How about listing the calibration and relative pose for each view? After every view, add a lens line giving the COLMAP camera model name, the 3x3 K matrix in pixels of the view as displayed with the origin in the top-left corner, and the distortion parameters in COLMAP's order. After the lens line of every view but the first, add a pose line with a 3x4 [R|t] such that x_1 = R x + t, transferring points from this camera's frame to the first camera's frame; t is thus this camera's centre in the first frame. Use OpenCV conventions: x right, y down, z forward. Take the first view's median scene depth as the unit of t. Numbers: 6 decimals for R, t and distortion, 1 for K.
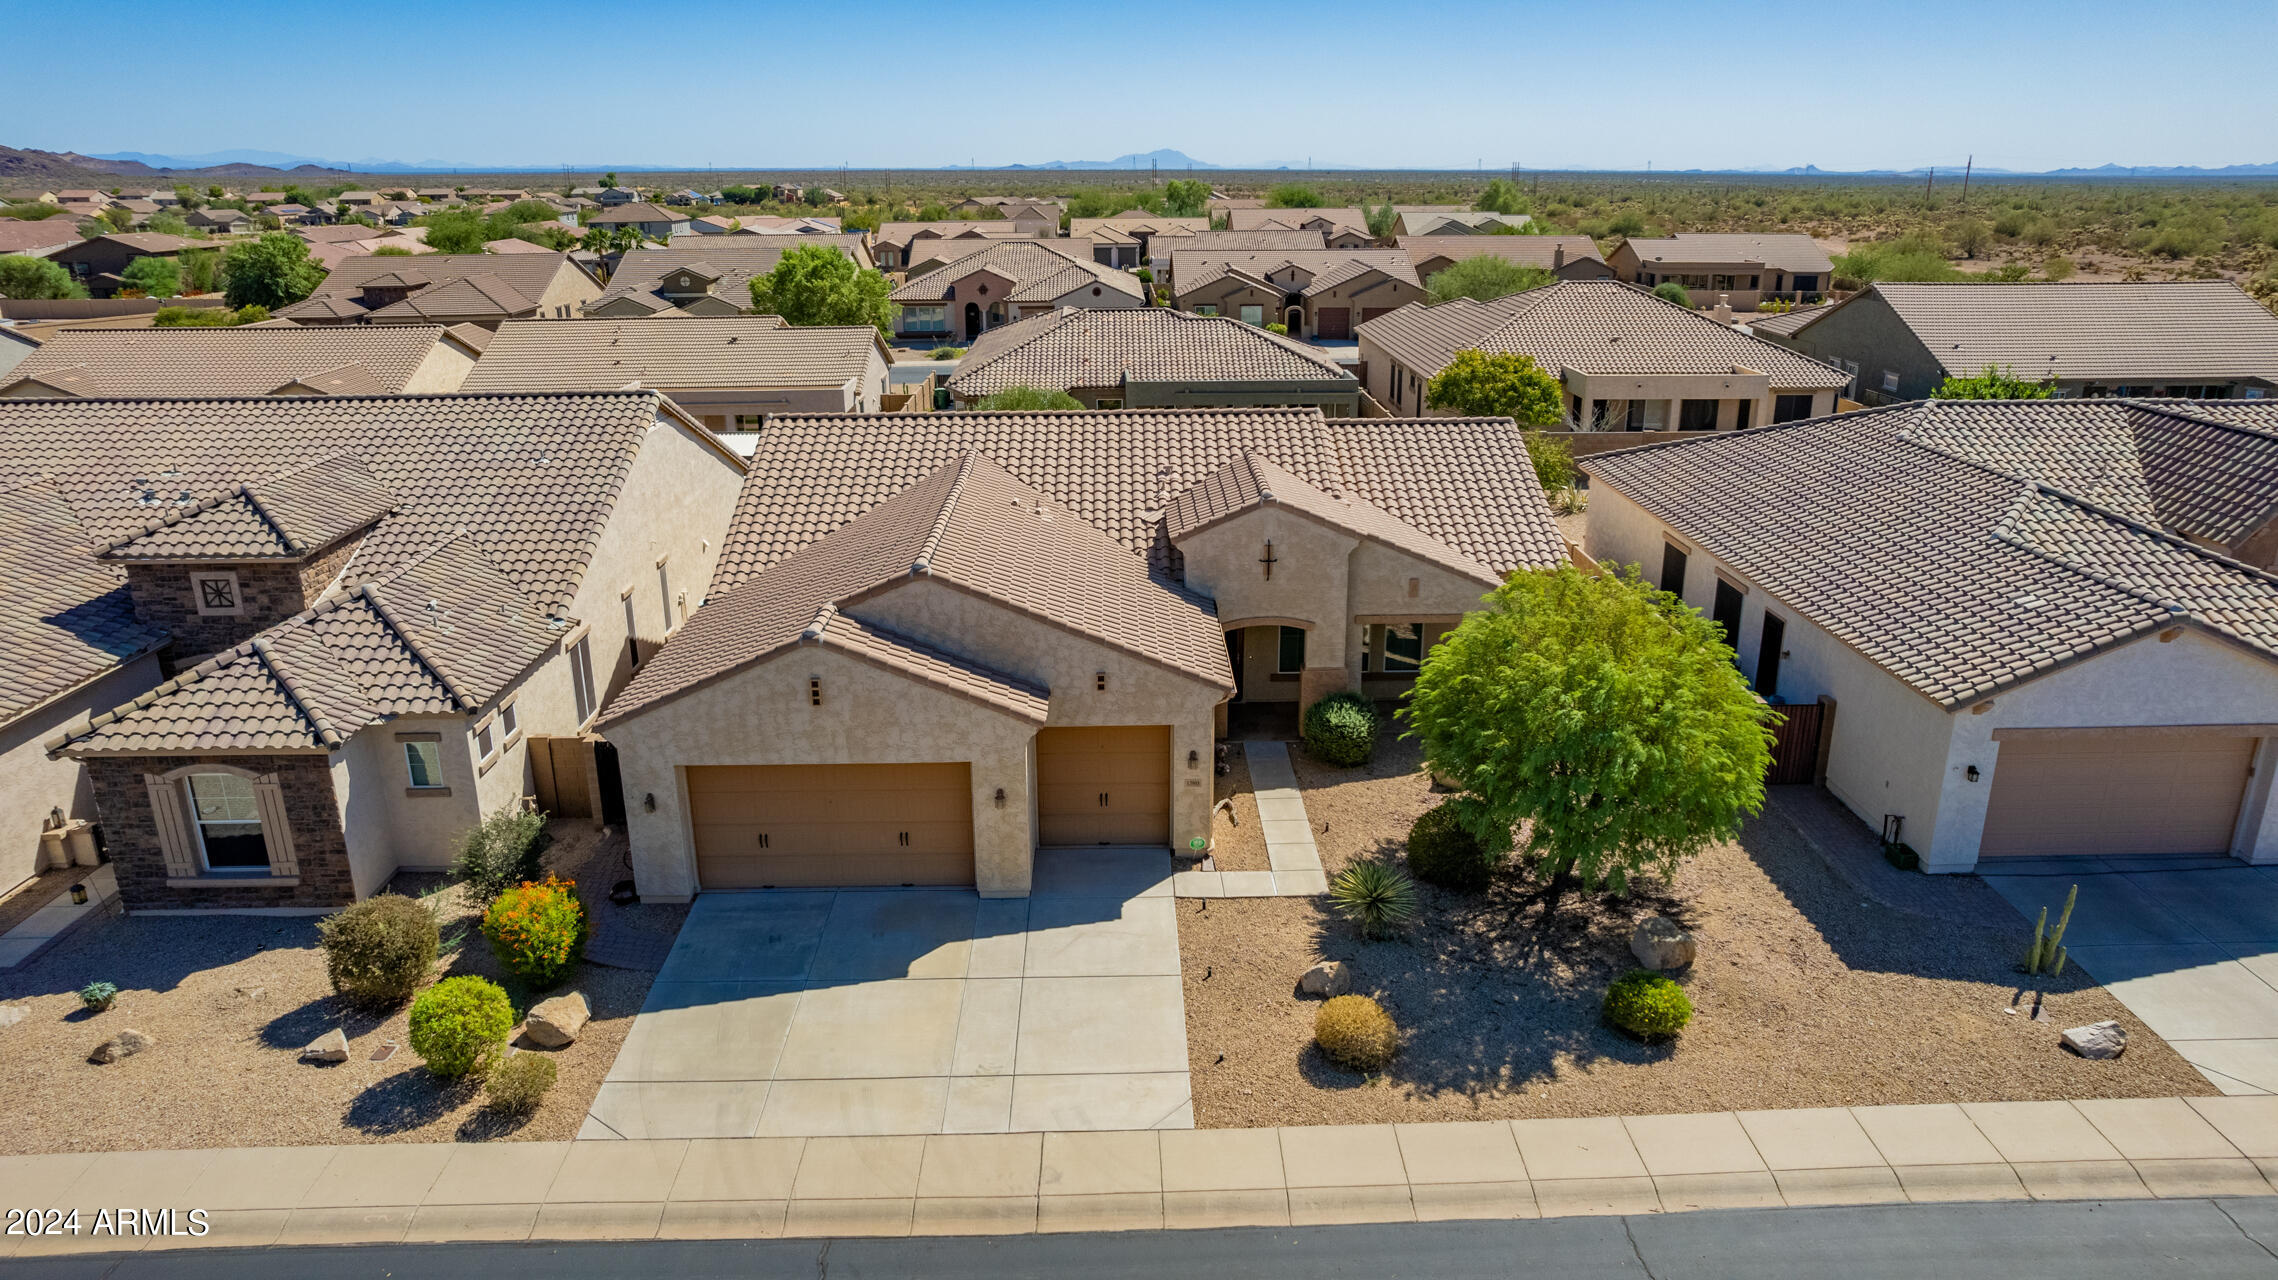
lens RADIAL K [[1456.9, 0, 1145.6], [0, 1456.9, 639.3], [0, 0, 1]] dist [-0.078358, 0.074119]
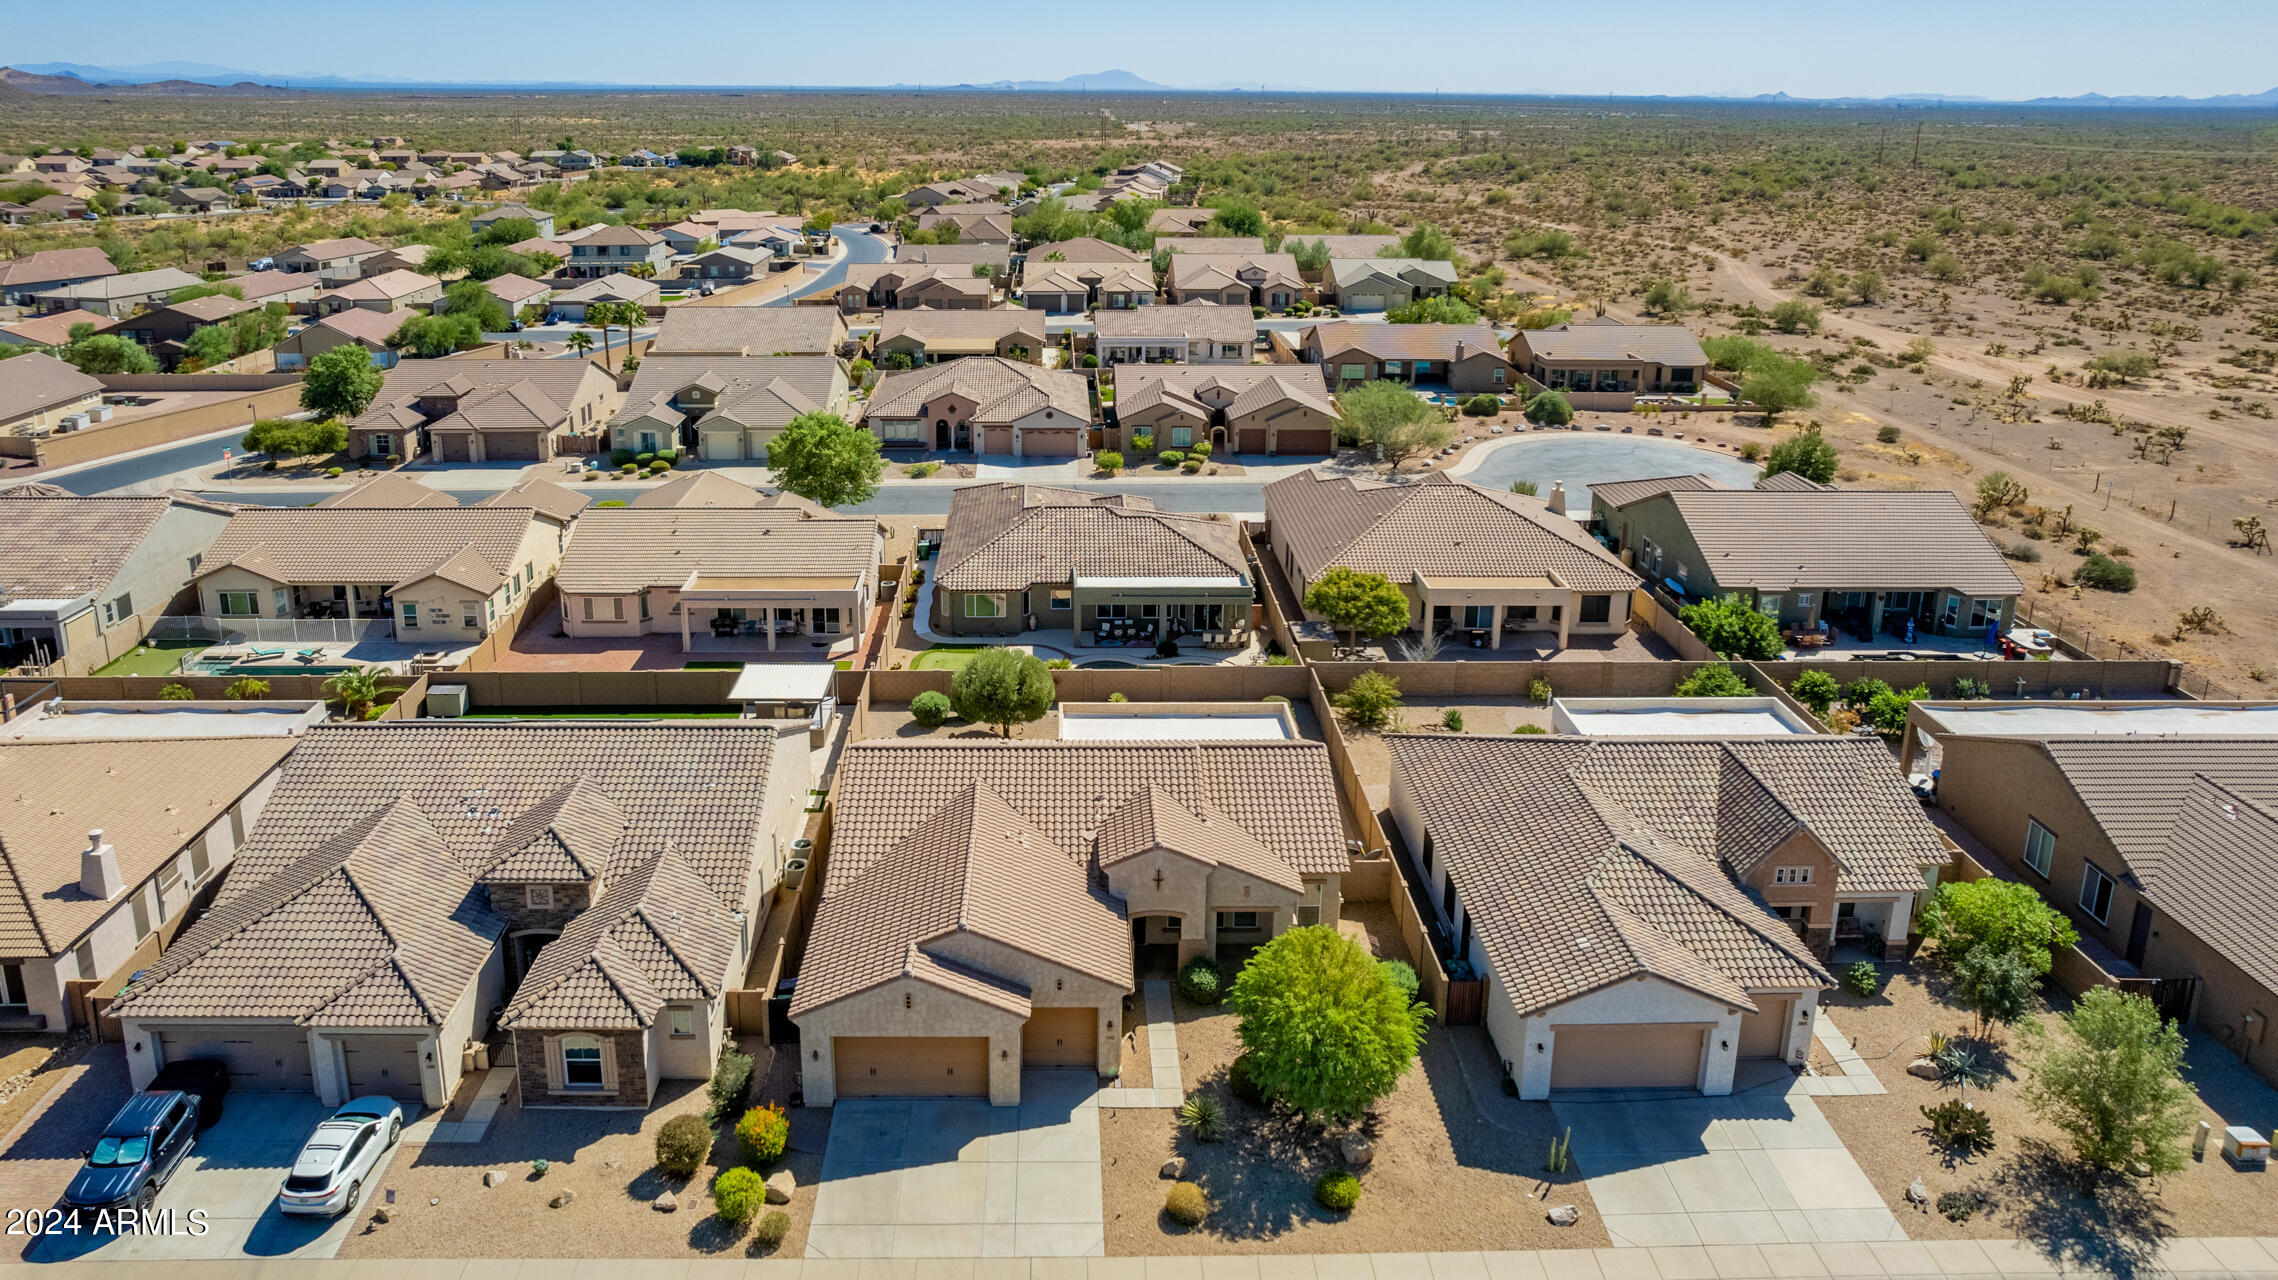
lens RADIAL K [[1511.8, 0, 1063.7], [0, 1511.8, 474.7], [0, 0, 1]] dist [-0.034628, -0.000232]
pose [[0.999777, 0.010496, -0.018339, 0.002618], [-0.011634, 0.997940, -0.063091, -0.498000], [0.017639, 0.063291, 0.997839, -0.937655]]
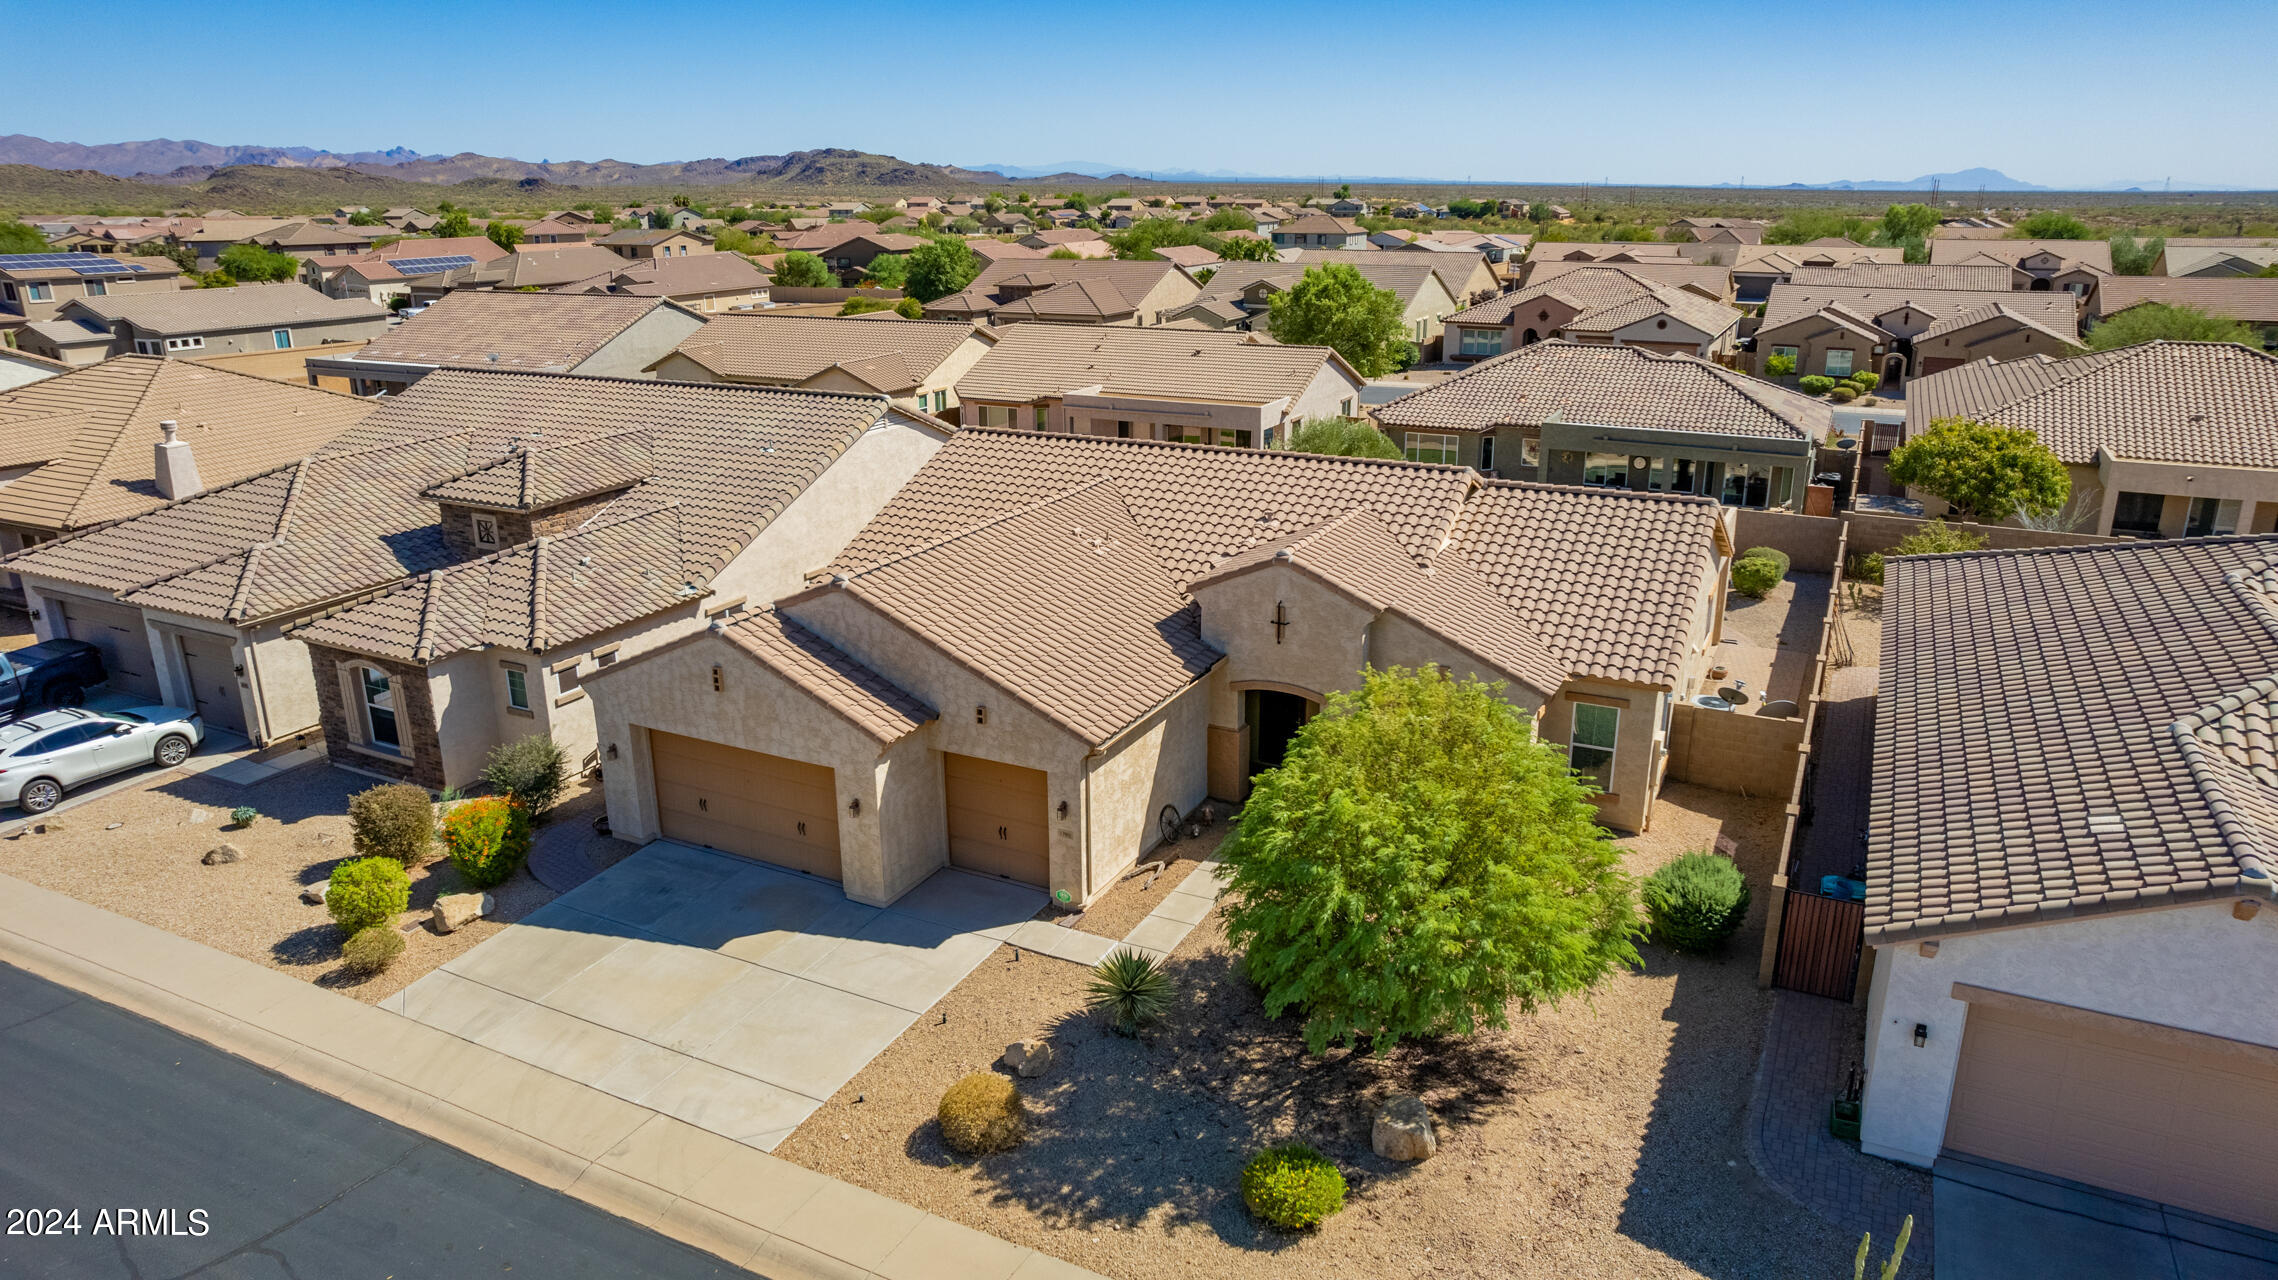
lens RADIAL K [[1456.9, 0, 1145.6], [0, 1456.9, 639.3], [0, 0, 1]] dist [-0.078358, 0.074119]
pose [[0.880687, 0.143940, -0.451301, 0.524866], [-0.148093, 0.988623, 0.026320, -0.067289], [0.449955, 0.043655, 0.891984, 0.153189]]
